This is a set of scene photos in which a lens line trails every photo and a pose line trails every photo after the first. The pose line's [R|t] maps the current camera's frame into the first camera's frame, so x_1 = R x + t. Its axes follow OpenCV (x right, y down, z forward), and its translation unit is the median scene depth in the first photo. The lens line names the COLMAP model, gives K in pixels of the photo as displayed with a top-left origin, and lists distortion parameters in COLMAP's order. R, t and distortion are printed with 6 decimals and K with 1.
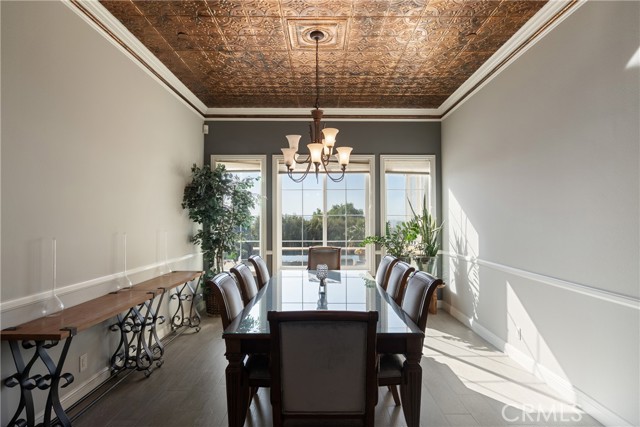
lens RADIAL K [[338.2, 0, 321.5], [0, 338.2, 214.3], [0, 0, 1]] dist [0.001116, 0.000150]
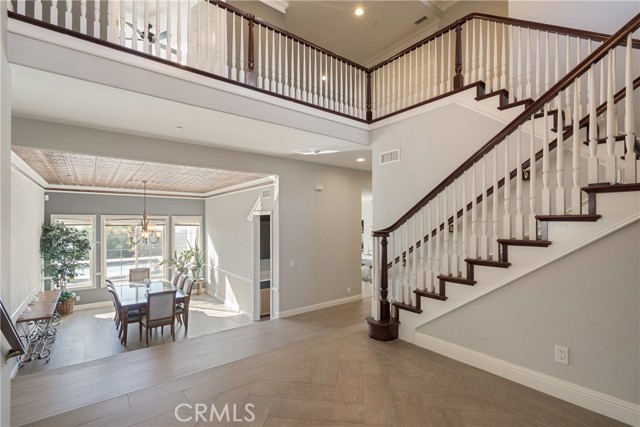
lens RADIAL K [[294.7, 0, 321.4], [0, 294.7, 218.6], [0, 0, 1]] dist [0.003320, -0.000379]
pose [[0.787032, 0.006122, 0.616882, -0.202254], [-0.009867, 0.999948, 0.002664, -0.186480], [-0.616833, -0.008183, 0.787051, -0.884202]]
